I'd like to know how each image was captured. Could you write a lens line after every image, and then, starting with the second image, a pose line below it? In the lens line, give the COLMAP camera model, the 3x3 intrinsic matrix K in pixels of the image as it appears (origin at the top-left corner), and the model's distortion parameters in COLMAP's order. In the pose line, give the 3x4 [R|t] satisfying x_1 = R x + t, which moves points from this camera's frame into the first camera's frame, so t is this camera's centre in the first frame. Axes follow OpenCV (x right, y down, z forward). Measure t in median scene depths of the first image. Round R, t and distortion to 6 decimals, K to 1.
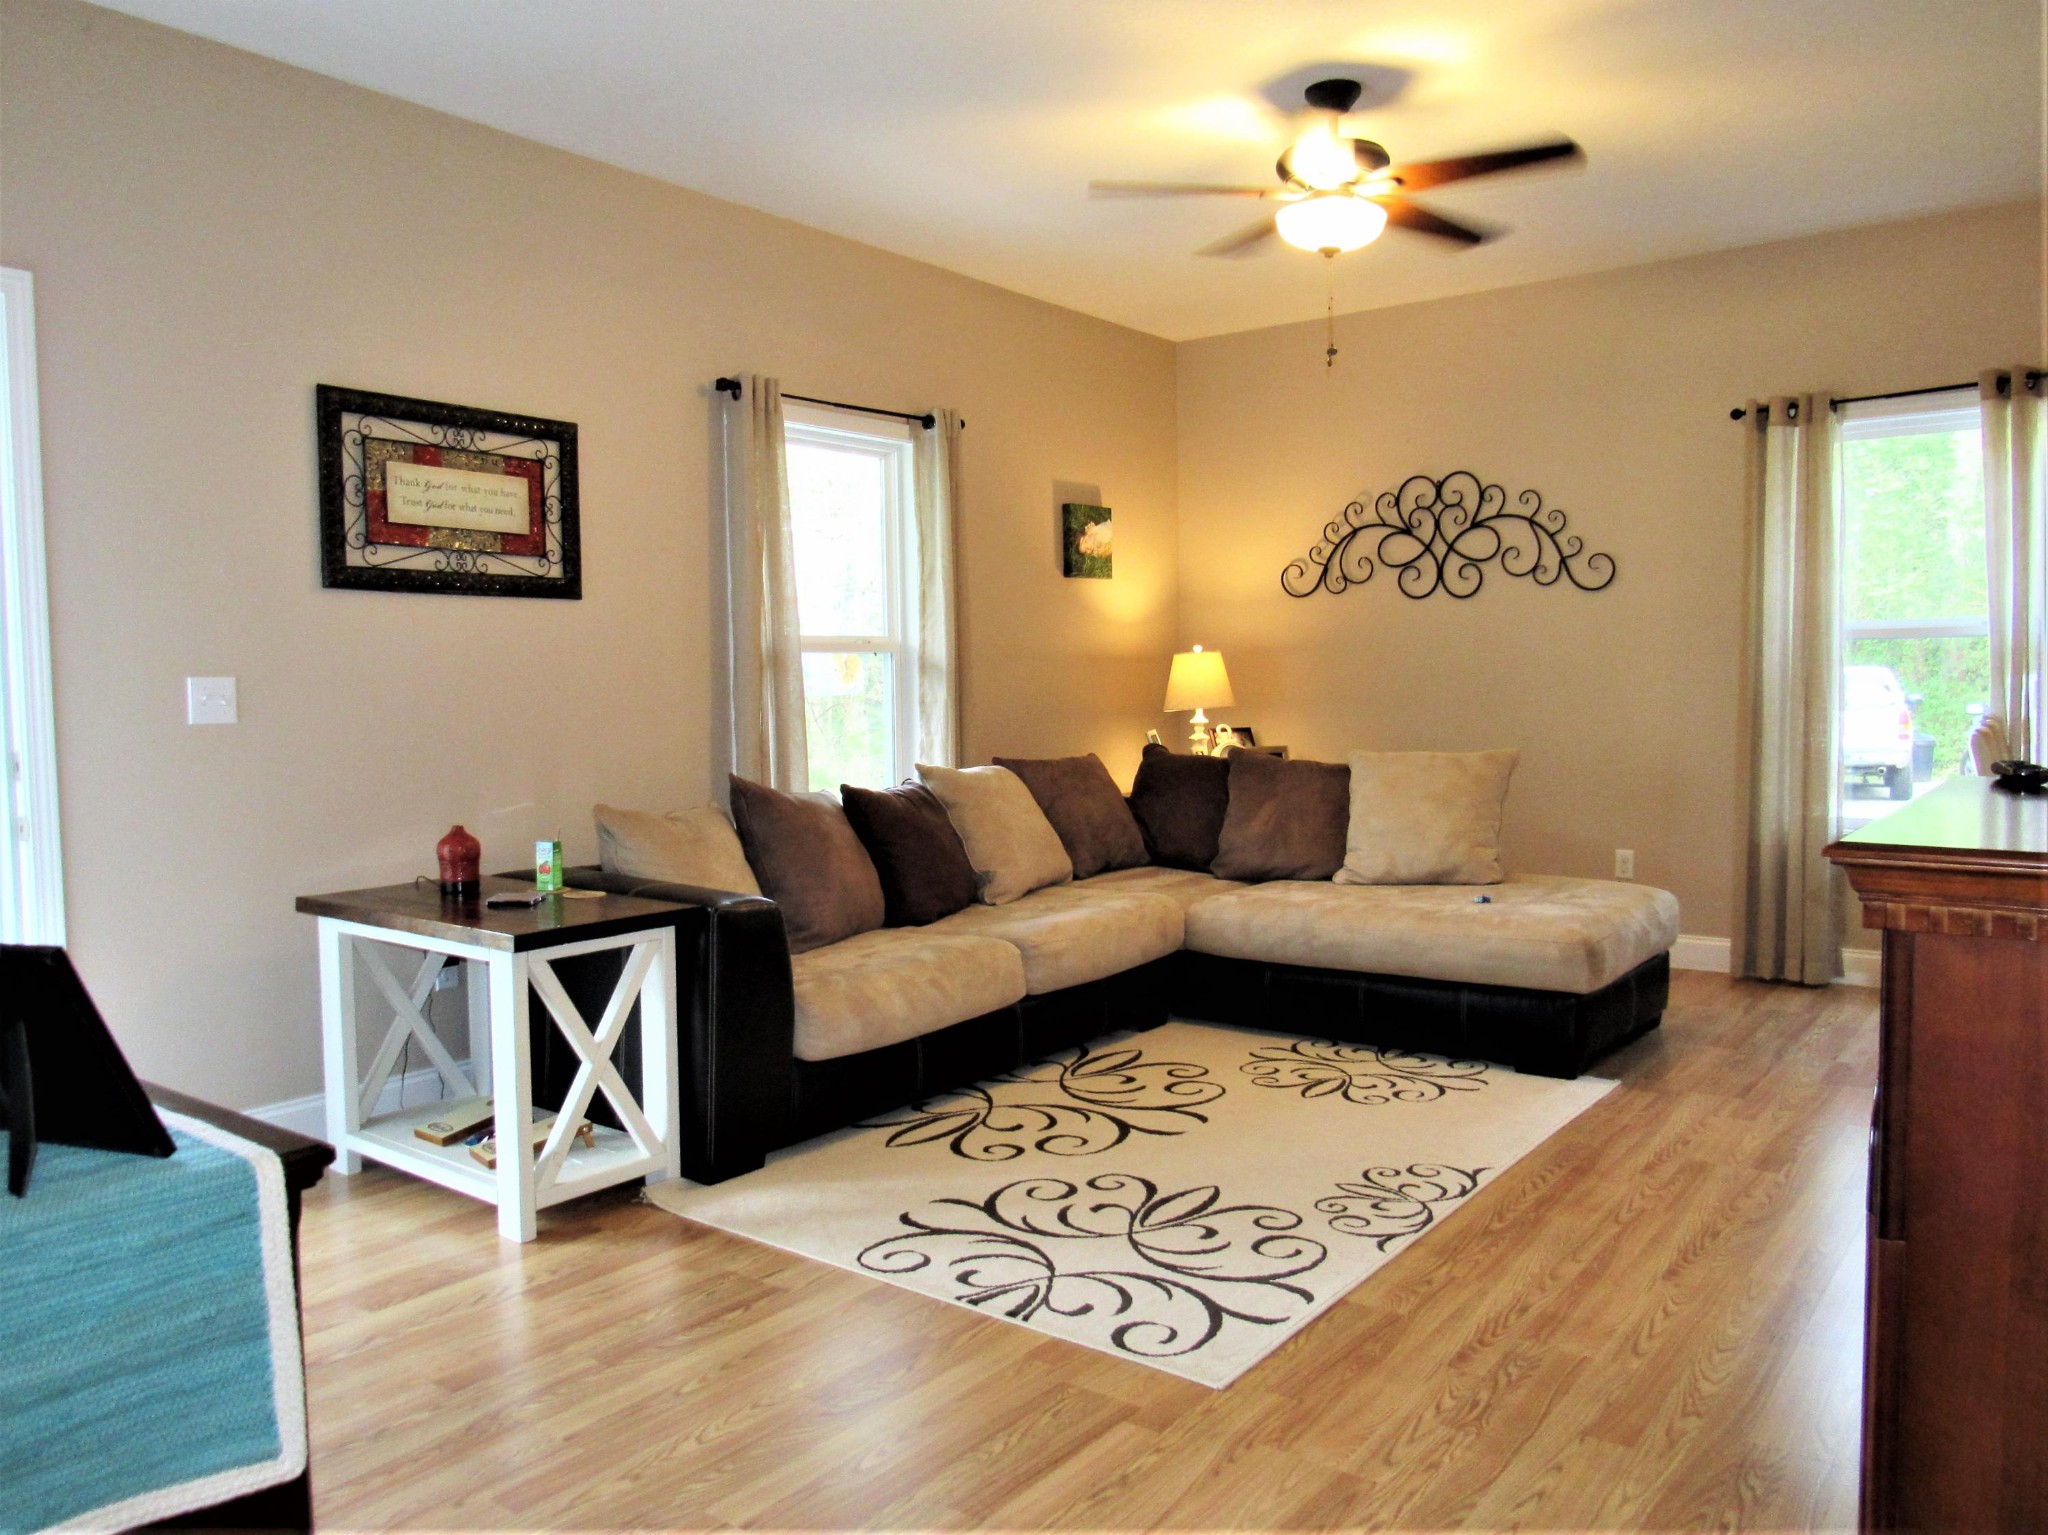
lens RADIAL K [[1520.5, 0, 1024.0], [0, 1520.5, 767.5], [0, 0, 1]] dist [-0.016707, -0.003475]
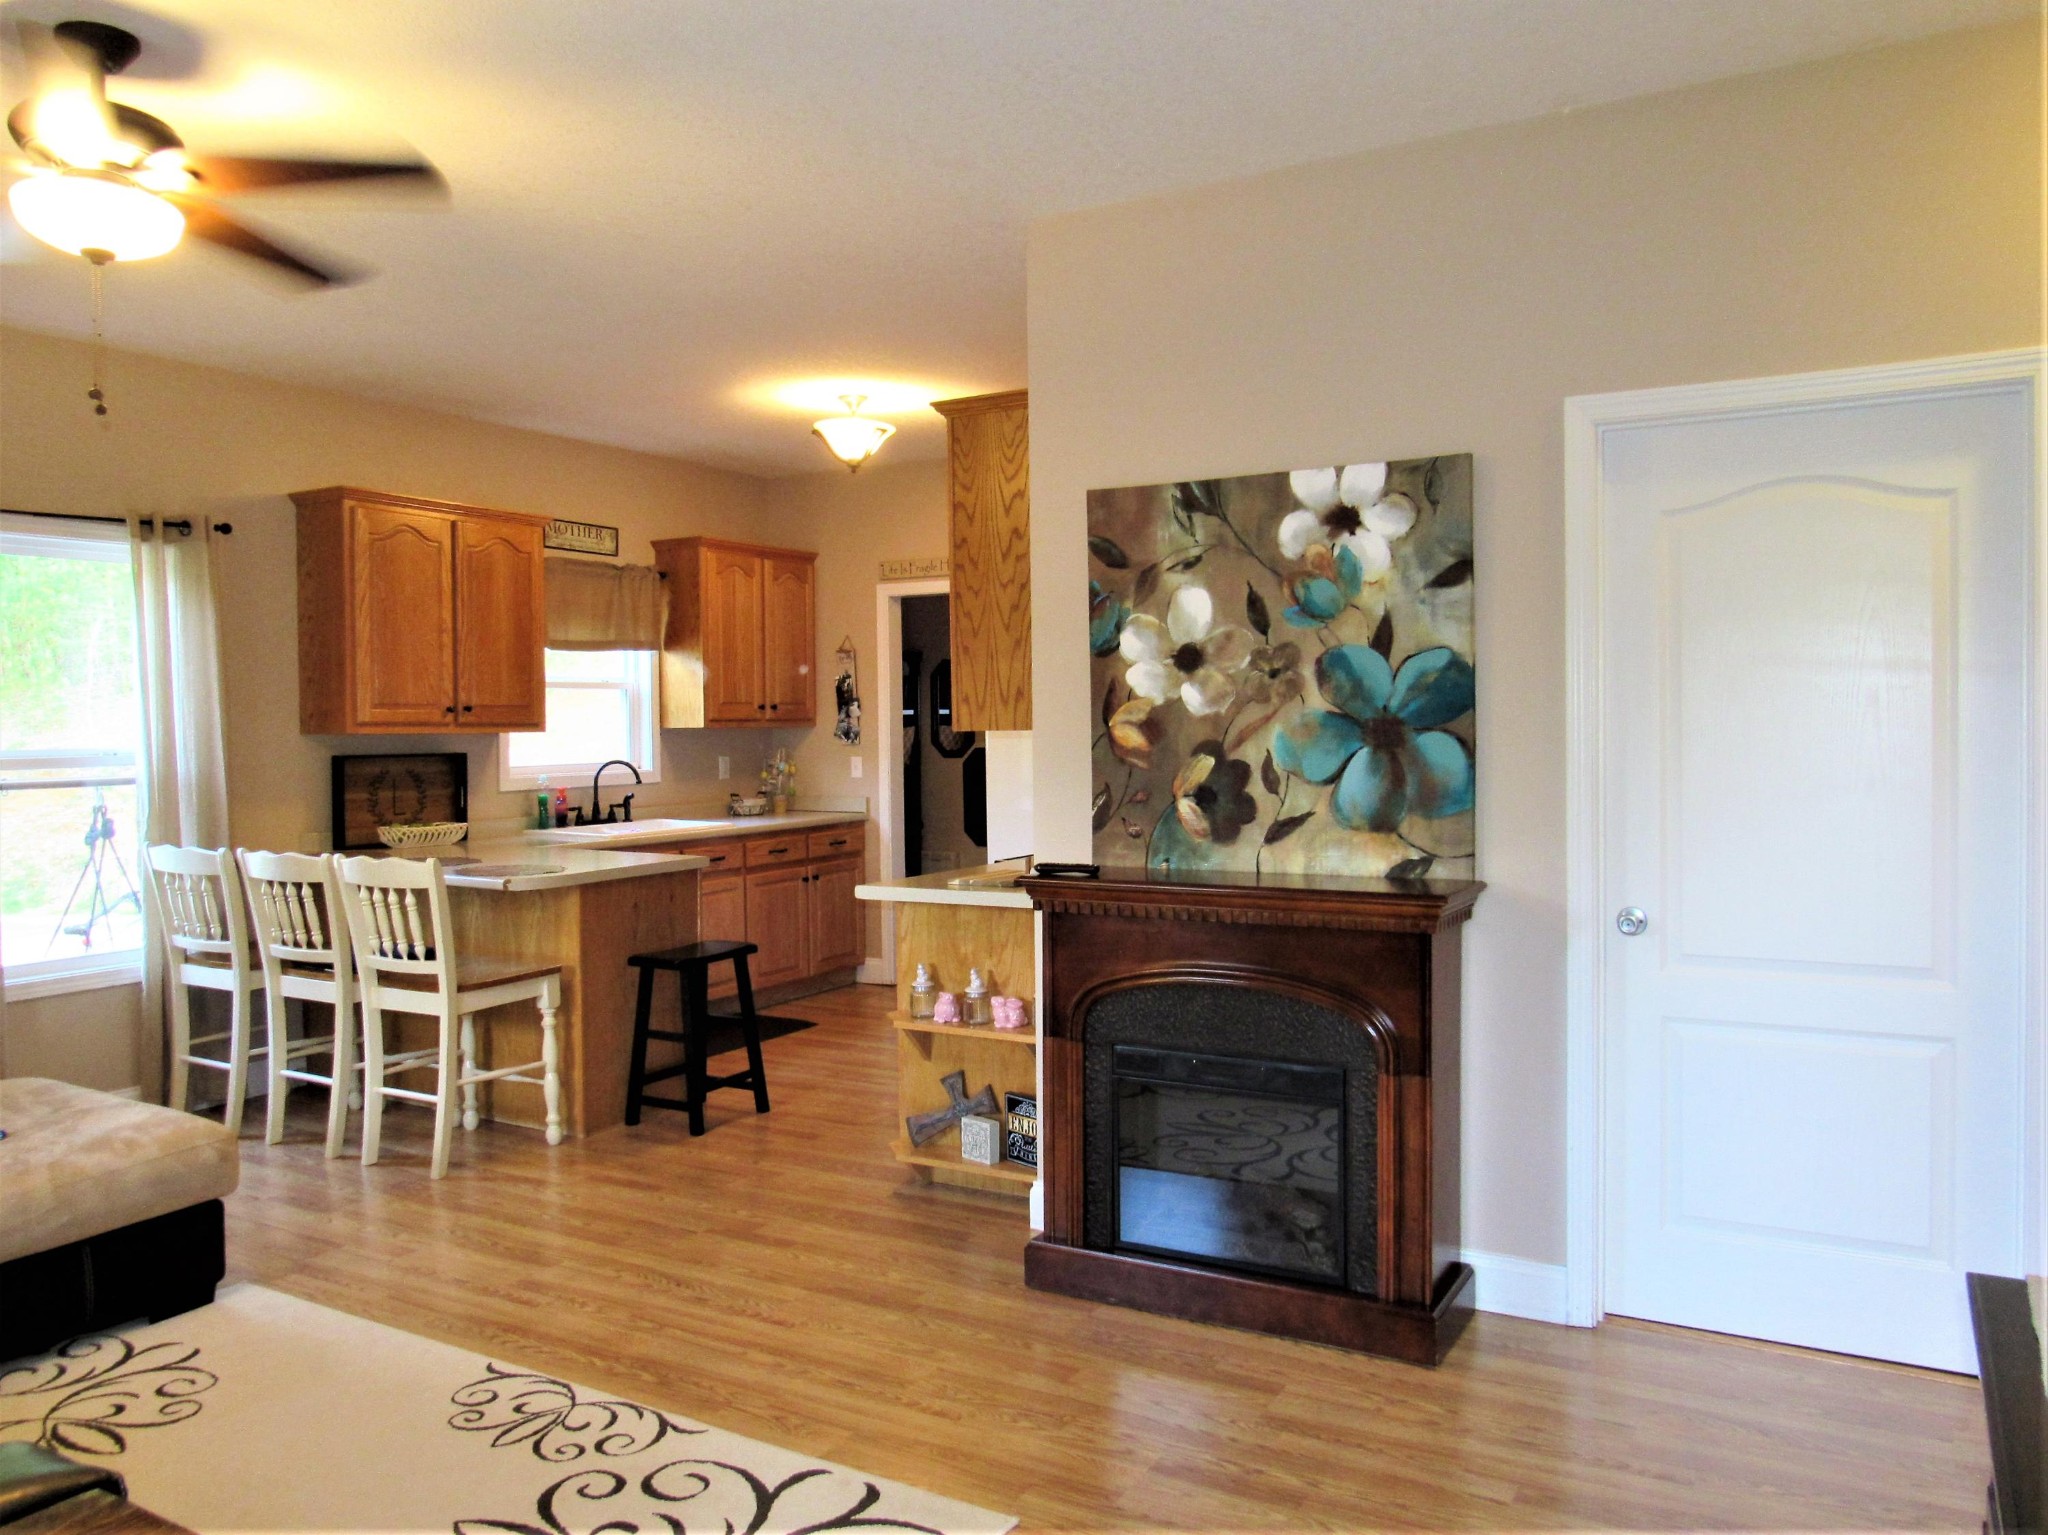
lens RADIAL K [[1520.5, 0, 1024.0], [0, 1520.5, 767.5], [0, 0, 1]] dist [-0.016707, -0.003475]
pose [[-0.116660, -0.012127, 0.993098, -0.647048], [0.075512, 0.996923, 0.021044, -0.093295], [-0.990297, 0.077445, -0.115385, 0.769901]]
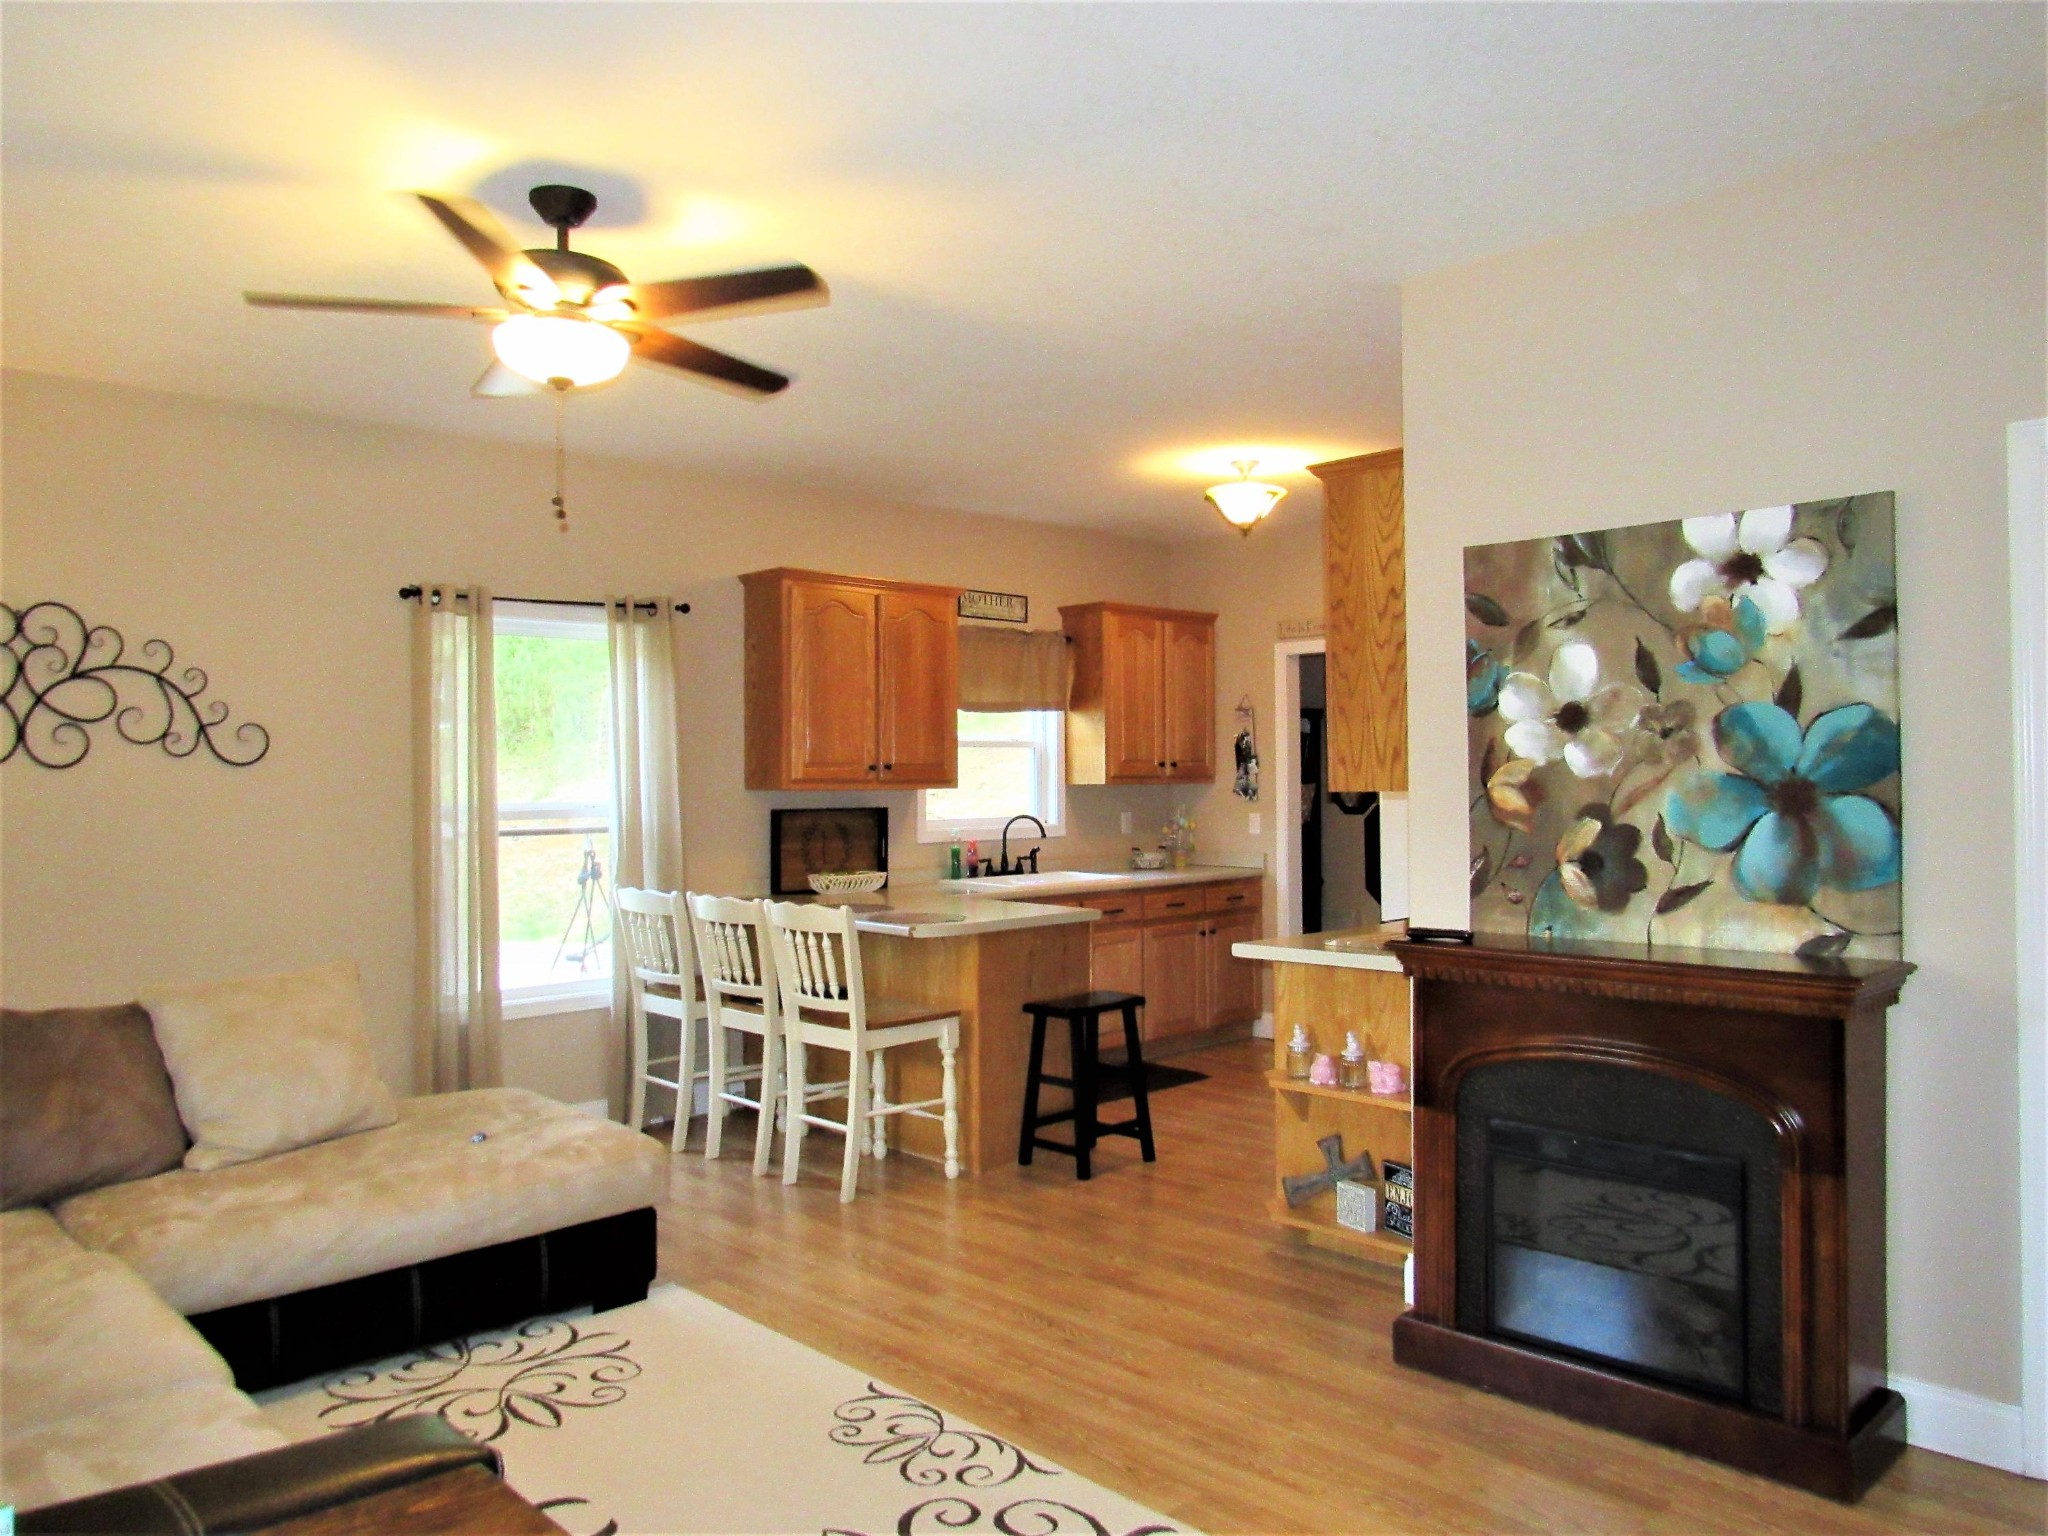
lens RADIAL K [[1488.3, 0, 1024.0], [0, 1488.3, 768.0], [0, 0, 1]] dist [-0.016928, 0.003441]
pose [[0.163278, 0.022146, 0.986332, -0.644858], [0.069014, 0.997043, -0.033812, -0.096465], [-0.984163, 0.073591, 0.161266, 0.729919]]
